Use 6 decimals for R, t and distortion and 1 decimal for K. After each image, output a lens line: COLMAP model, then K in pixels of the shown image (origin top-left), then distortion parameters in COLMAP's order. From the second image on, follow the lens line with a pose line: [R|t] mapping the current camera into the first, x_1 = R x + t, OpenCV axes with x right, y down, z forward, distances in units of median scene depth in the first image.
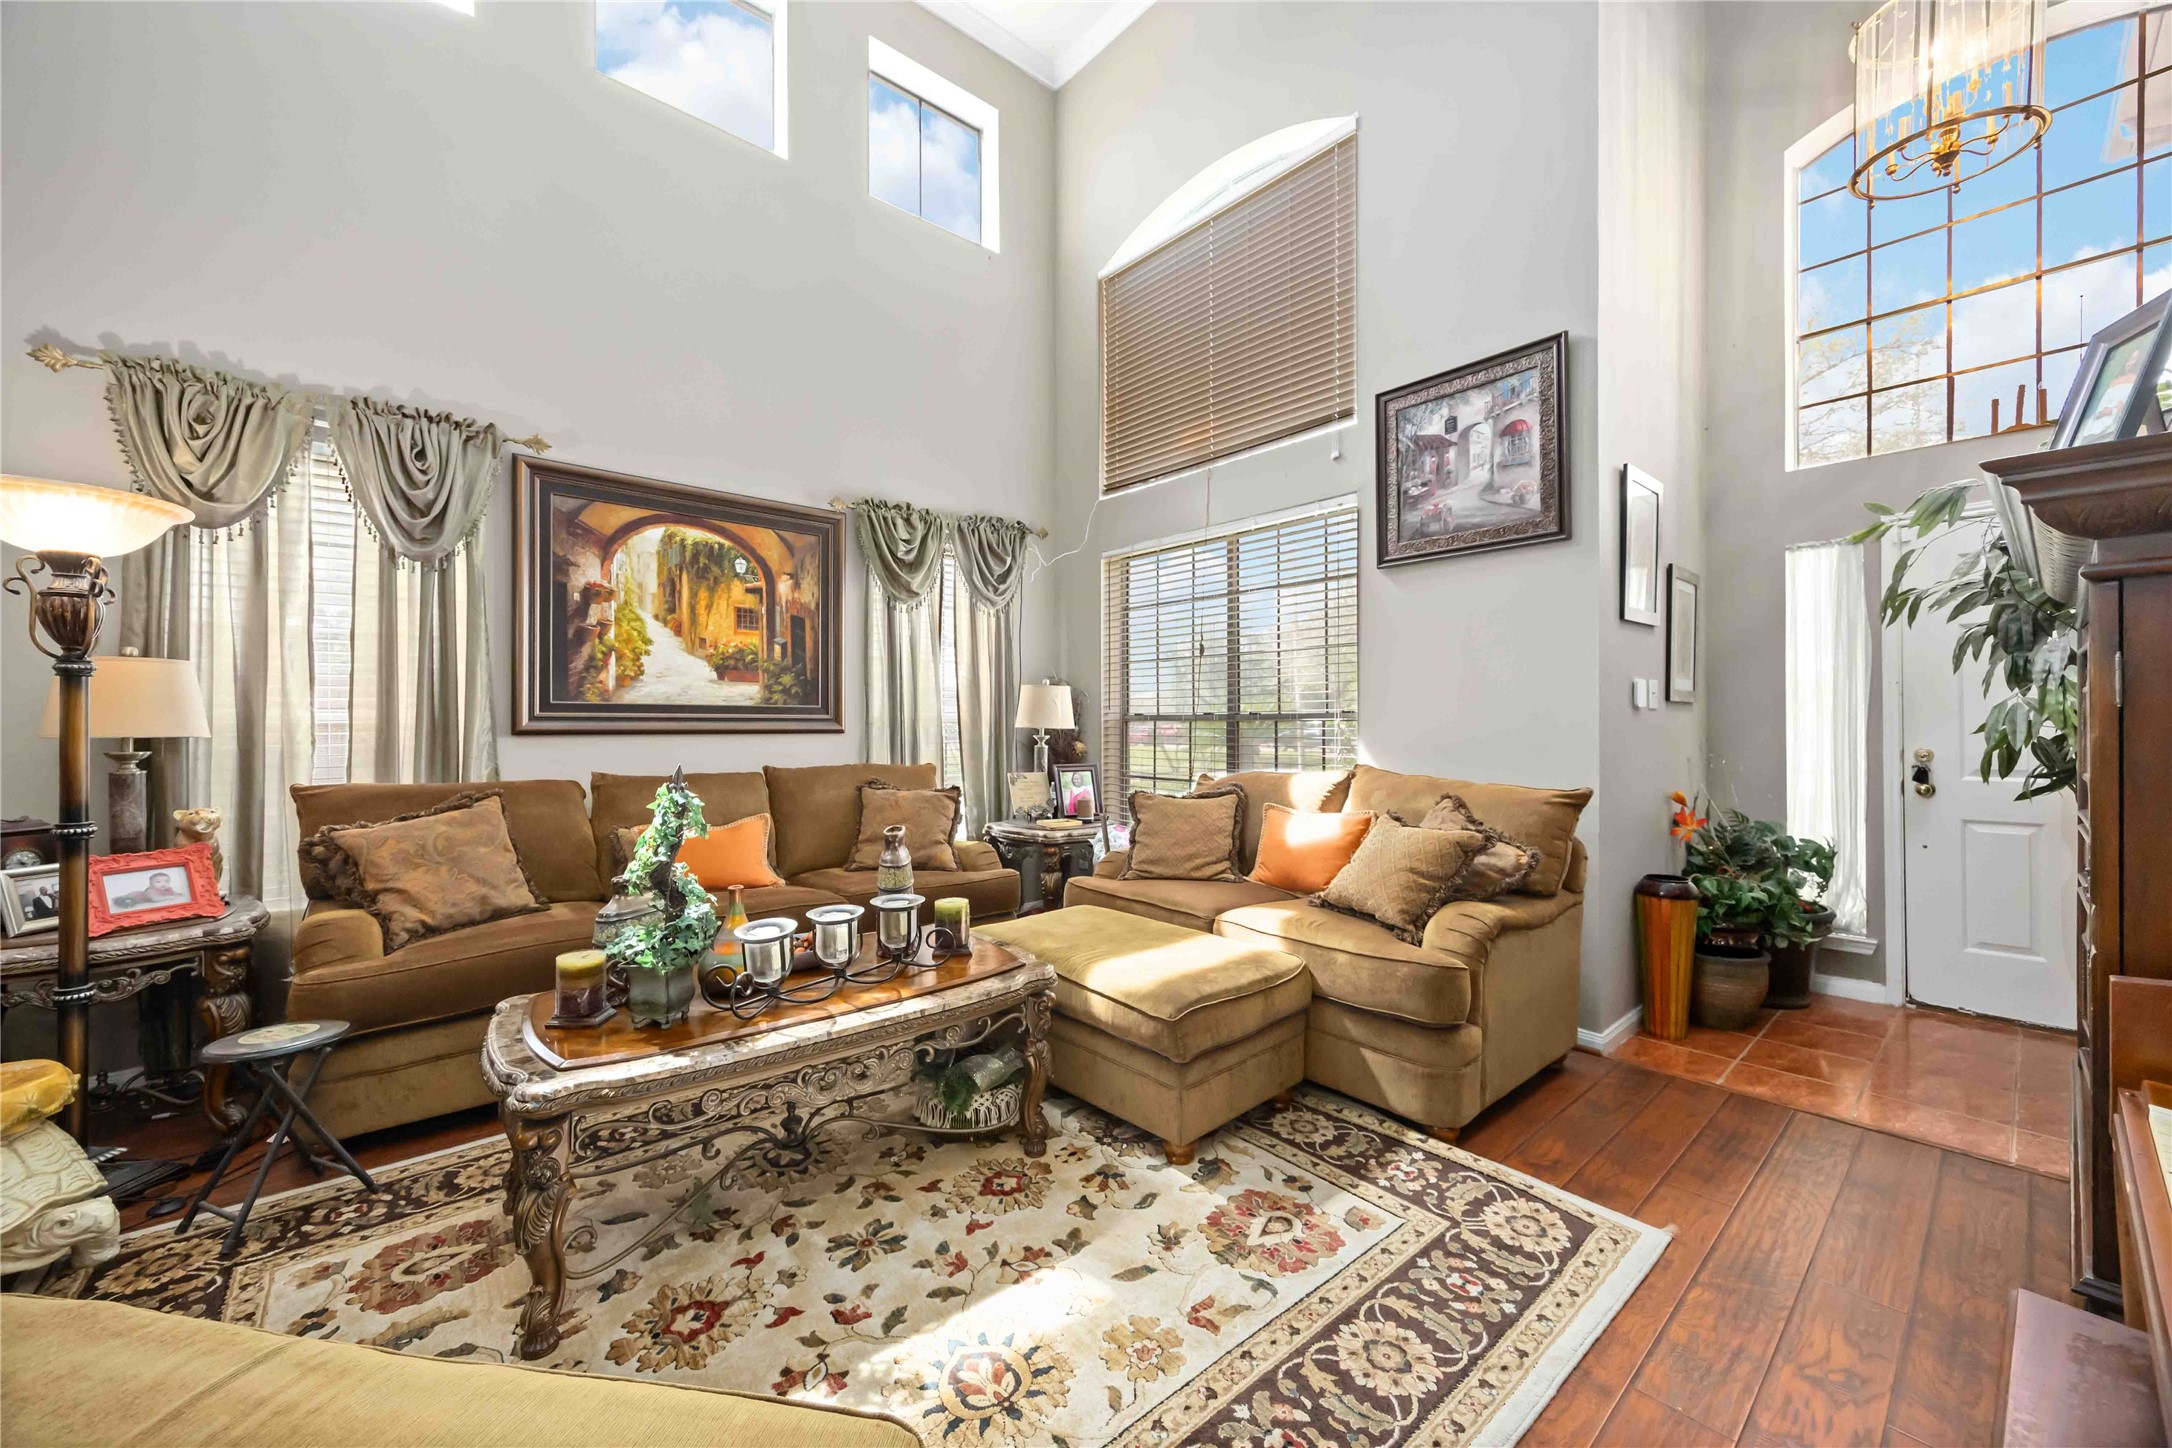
lens RADIAL K [[826.1, 0, 1087.5], [0, 826.1, 721.8], [0, 0, 1]] dist [-0.003258, -0.000078]
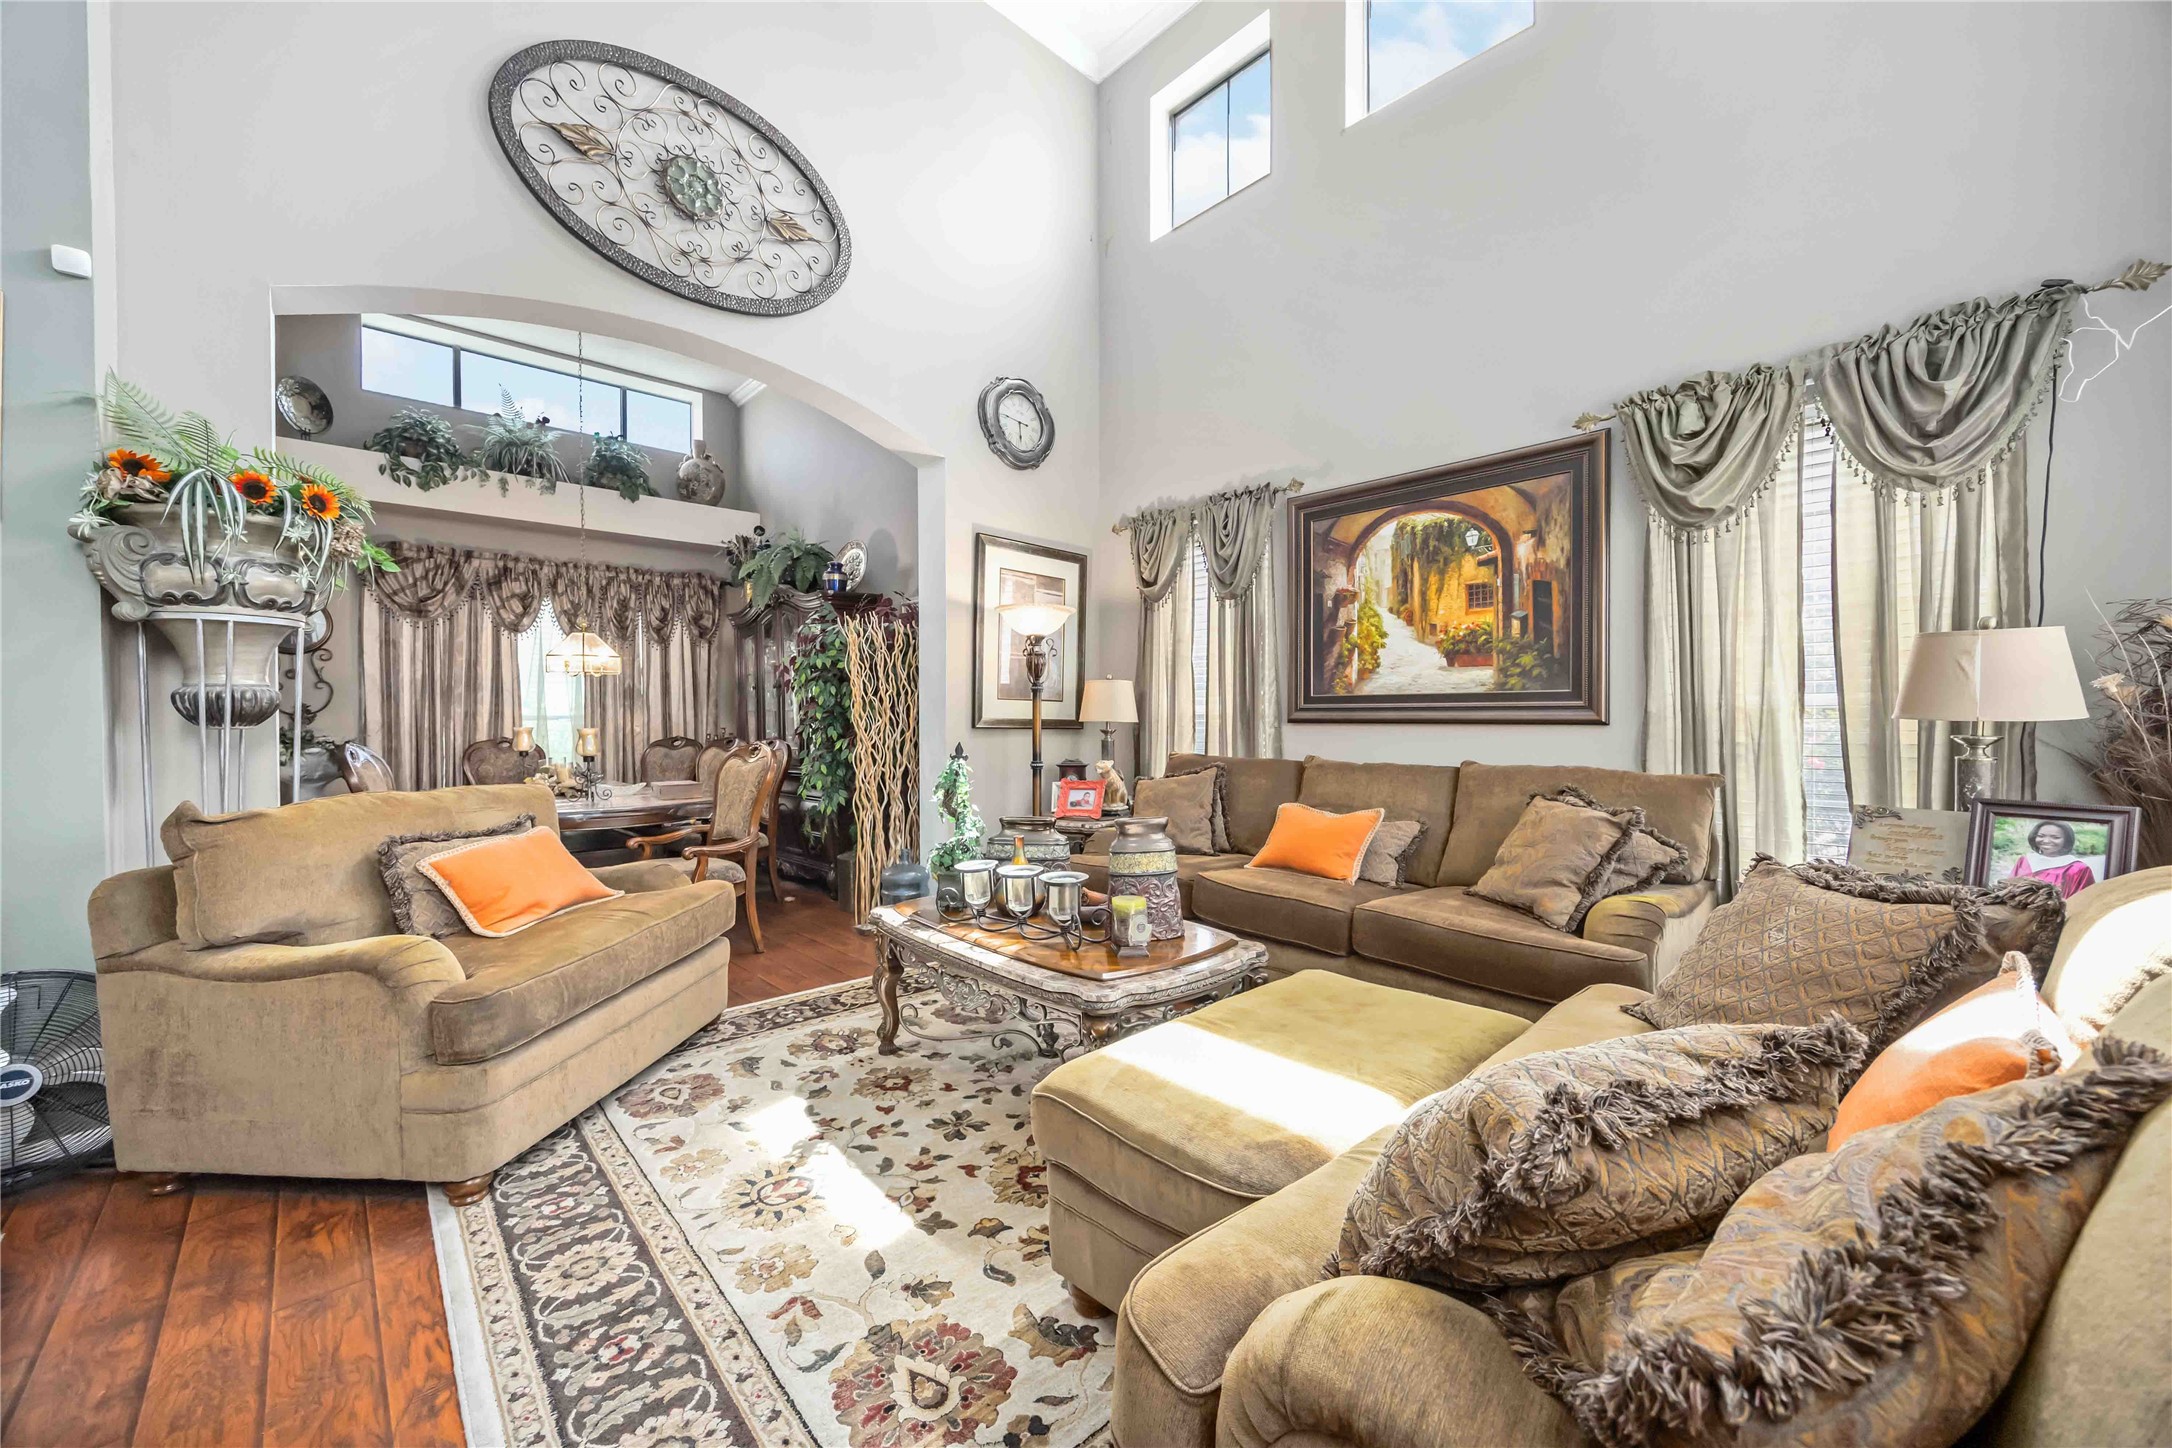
lens RADIAL K [[826.1, 0, 1085.0], [0, 826.1, 729.0], [0, 0, 1]] dist [-0.003258, -0.000078]
pose [[0.030267, 0.018417, -0.999372, 0.538875], [0.006643, 0.999804, 0.018626, 0.000116], [0.999520, -0.007202, 0.030139, 0.626954]]
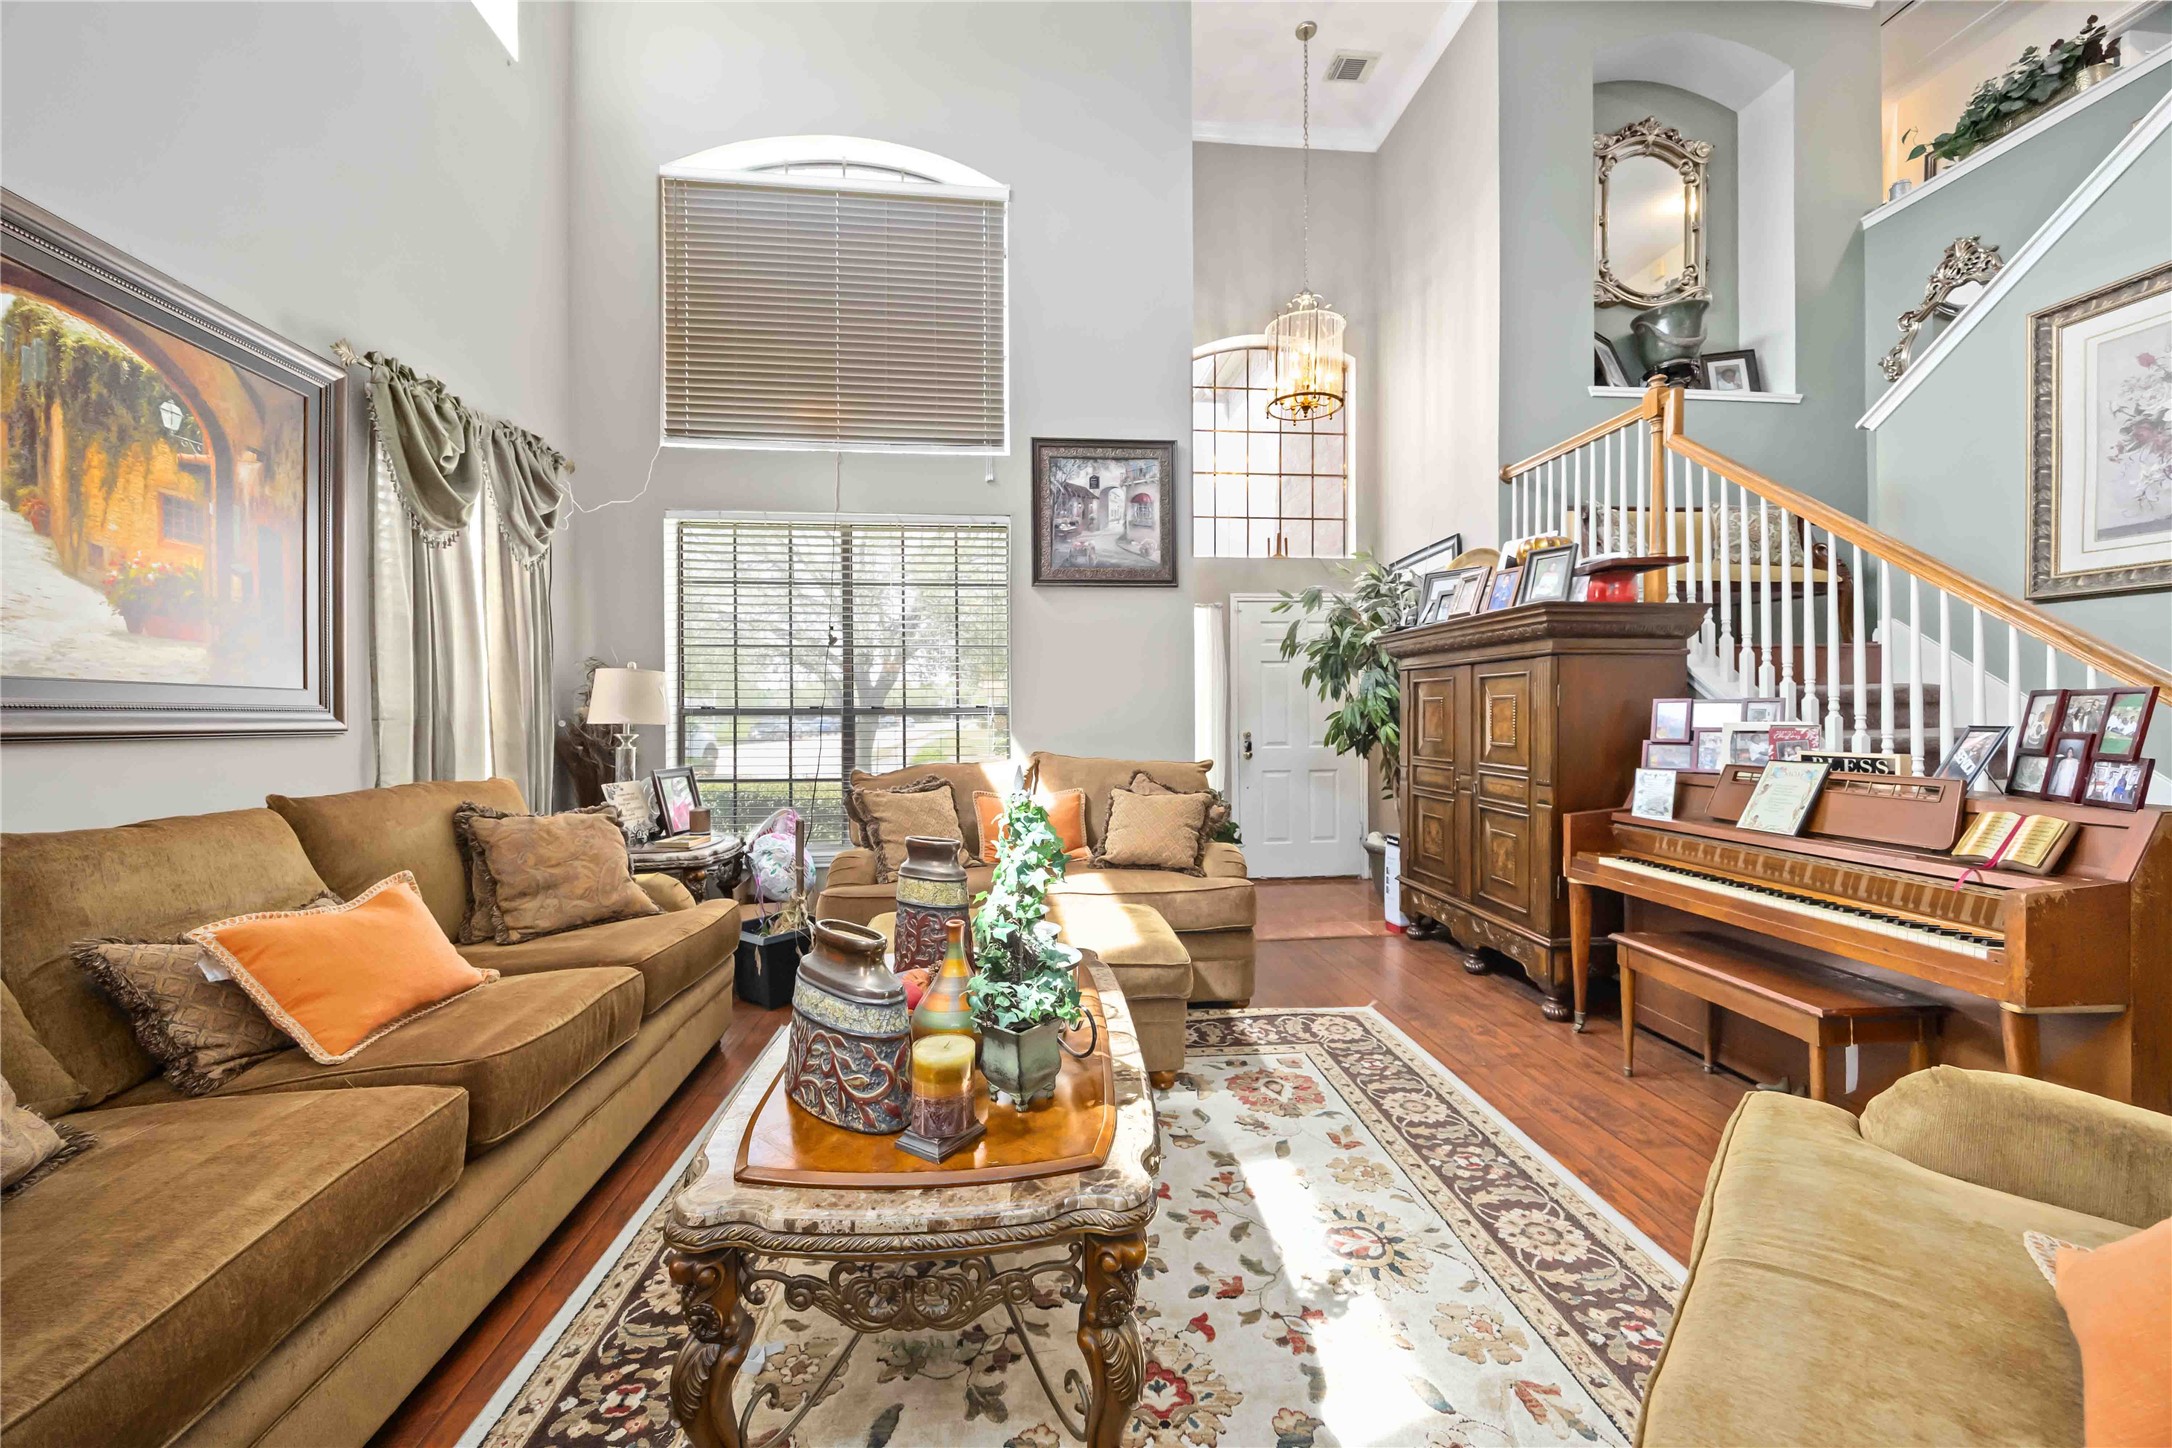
lens RADIAL K [[826.1, 0, 1091.9], [0, 826.1, 718.5], [0, 0, 1]] dist [-0.003258, -0.000078]
pose [[0.575890, -0.002955, 0.817522, -0.582854], [0.003020, 0.999994, 0.001487, 0.003004], [-0.817521, 0.001613, 0.575896, 0.259632]]
